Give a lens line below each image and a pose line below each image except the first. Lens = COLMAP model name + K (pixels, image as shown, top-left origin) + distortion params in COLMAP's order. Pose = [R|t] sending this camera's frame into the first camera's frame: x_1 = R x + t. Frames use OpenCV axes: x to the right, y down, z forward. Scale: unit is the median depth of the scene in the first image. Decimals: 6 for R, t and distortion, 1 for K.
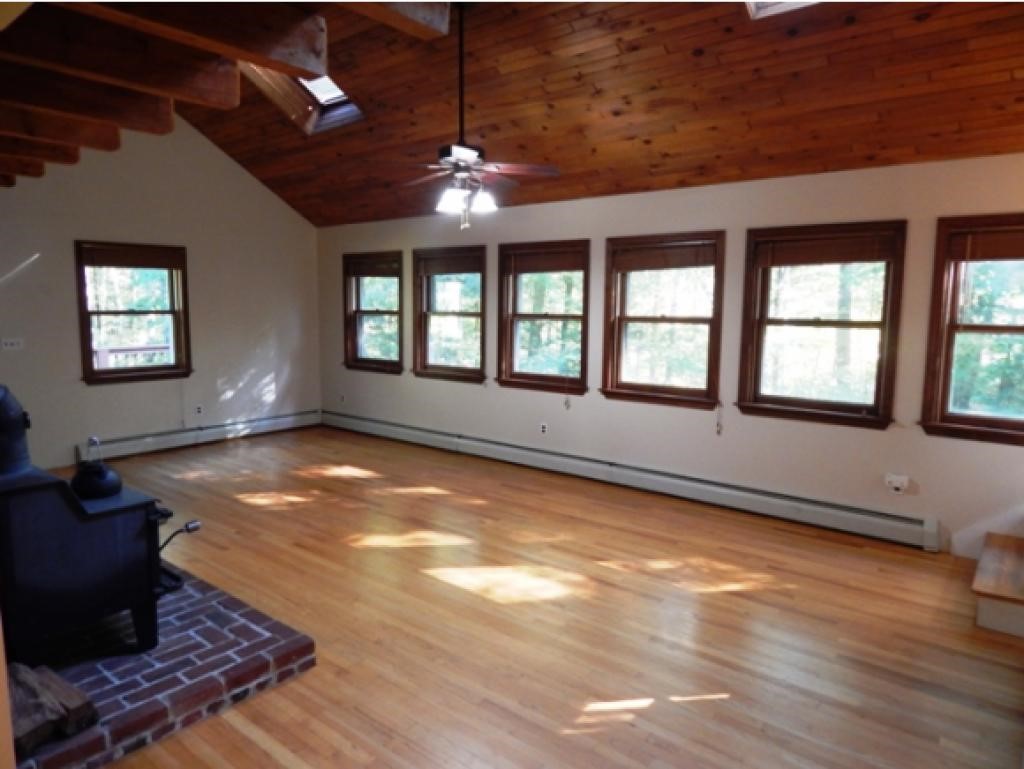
lens RADIAL K [[668.8, 0, 510.1], [0, 668.8, 386.2], [0, 0, 1]] dist [0.008041, -0.011695]
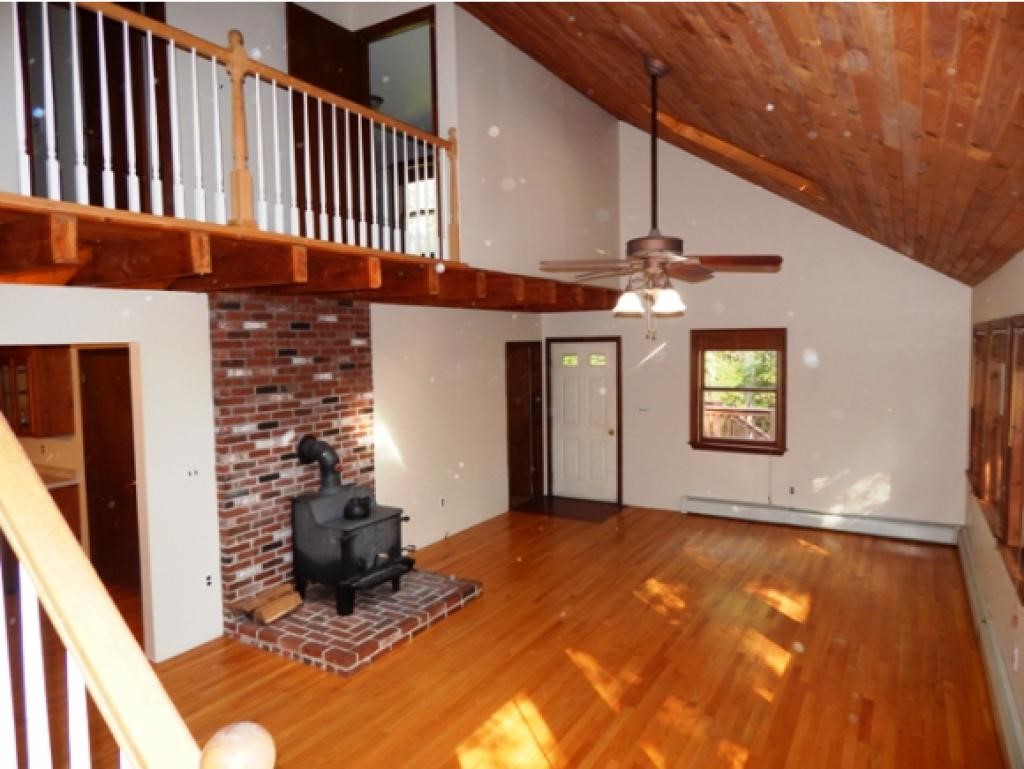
lens RADIAL K [[668.8, 0, 503.7], [0, 668.8, 381.0], [0, 0, 1]] dist [0.008041, -0.011695]
pose [[0.137503, 0.050458, -0.989215, 0.768212], [-0.106610, 0.993654, 0.035866, -0.197594], [0.984747, 0.100529, 0.142010, 0.738324]]
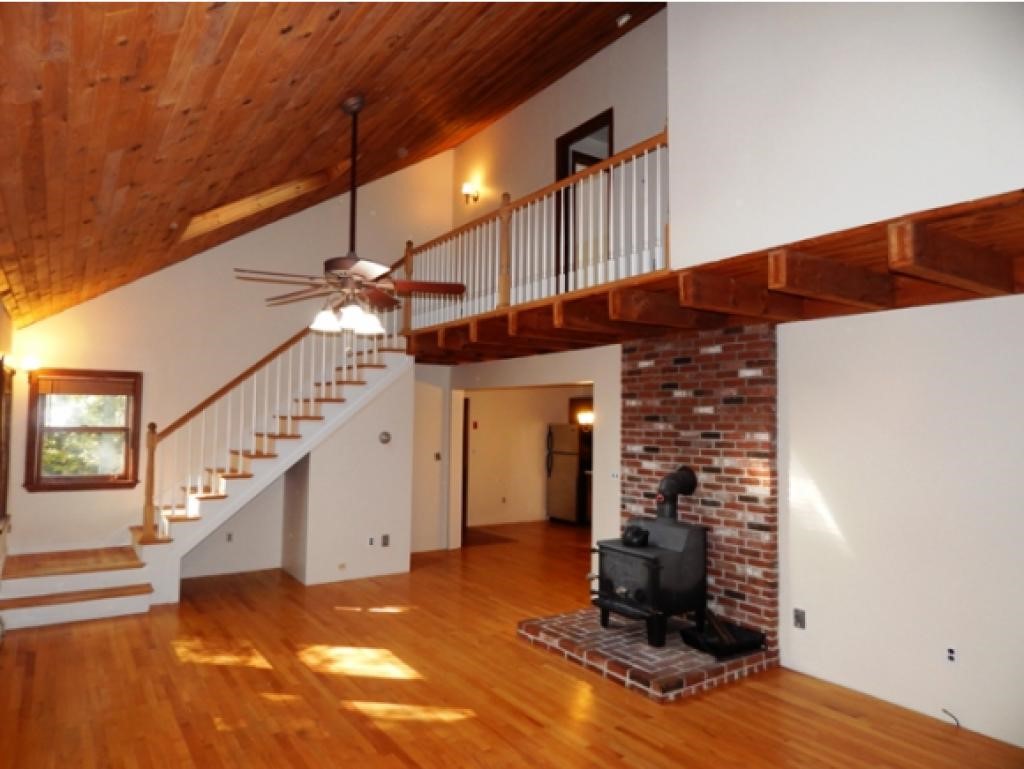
lens RADIAL K [[668.8, 0, 514.8], [0, 668.8, 383.1], [0, 0, 1]] dist [0.008041, -0.011695]
pose [[-0.960712, -0.002283, 0.277539, -0.543689], [0.016628, 0.997696, 0.065768, -0.260803], [-0.277050, 0.067799, -0.958461, 1.858270]]
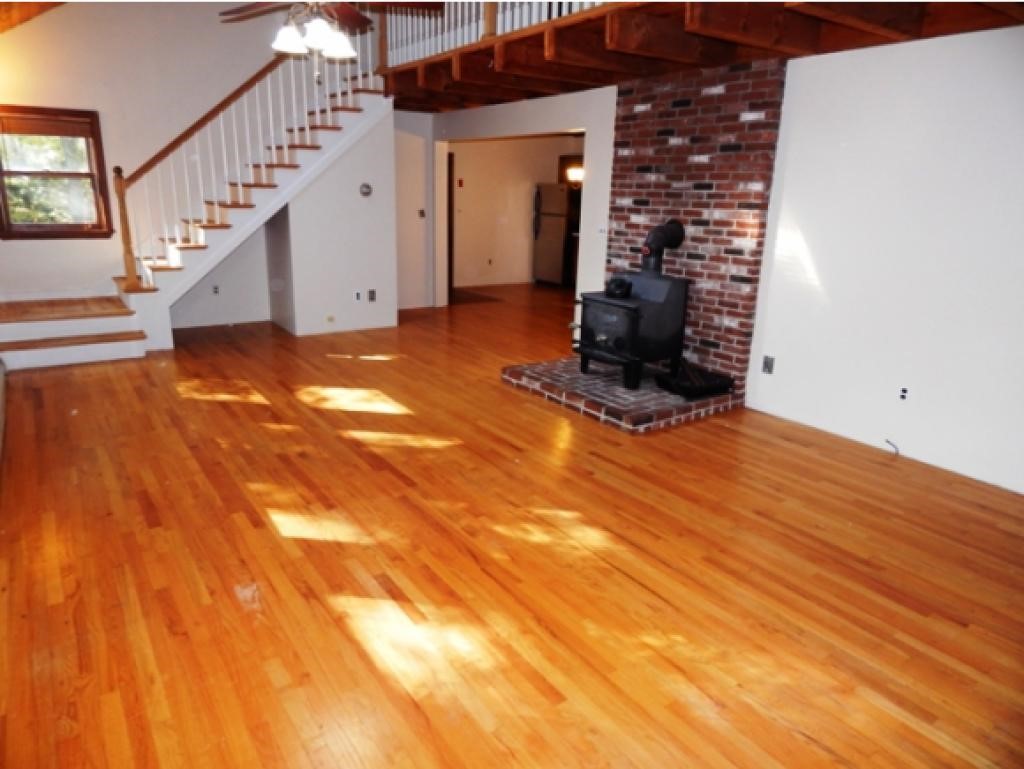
lens RADIAL K [[668.8, 0, 515.3], [0, 668.8, 377.7], [0, 0, 1]] dist [0.008041, -0.011695]
pose [[-0.965172, -0.100883, 0.241382, -0.547796], [-0.000172, 0.922905, 0.385028, -0.222207], [-0.261615, 0.371576, -0.890780, 1.859334]]
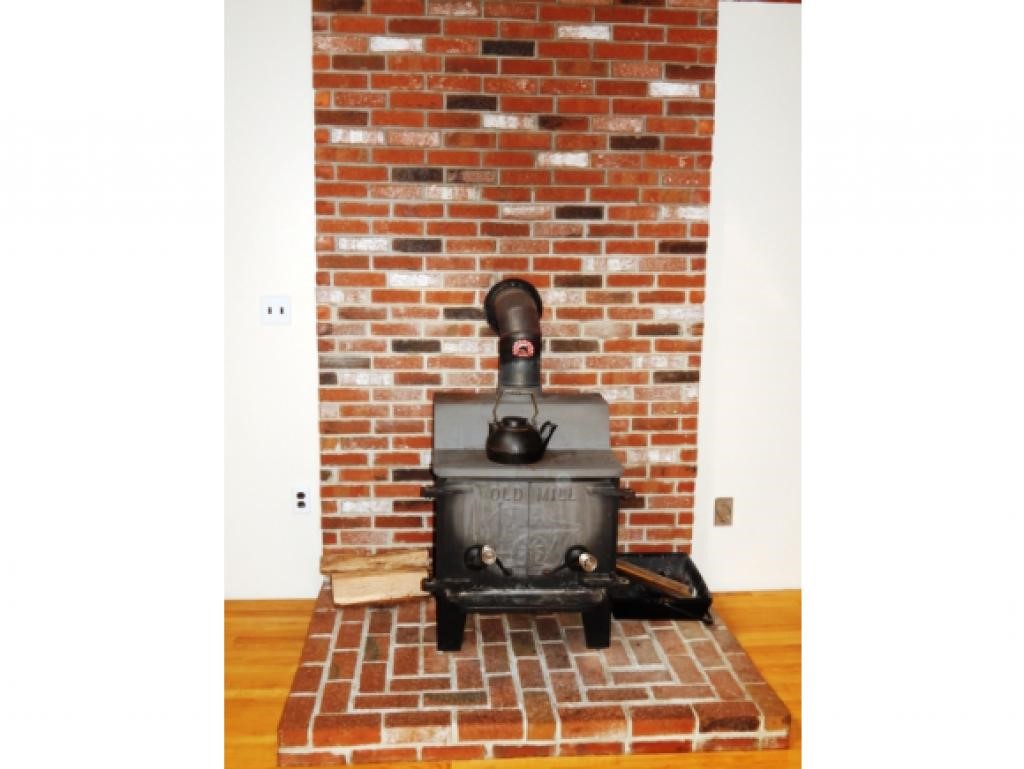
lens RADIAL K [[936.4, 0, 522.1], [0, 936.4, 376.4], [0, 0, 1]] dist [-0.008340, -0.006318]
pose [[-0.716493, 0.100378, -0.690335, 0.090510], [-0.107189, 0.962000, 0.251131, -0.143796], [0.689310, 0.253930, -0.678507, 1.175200]]
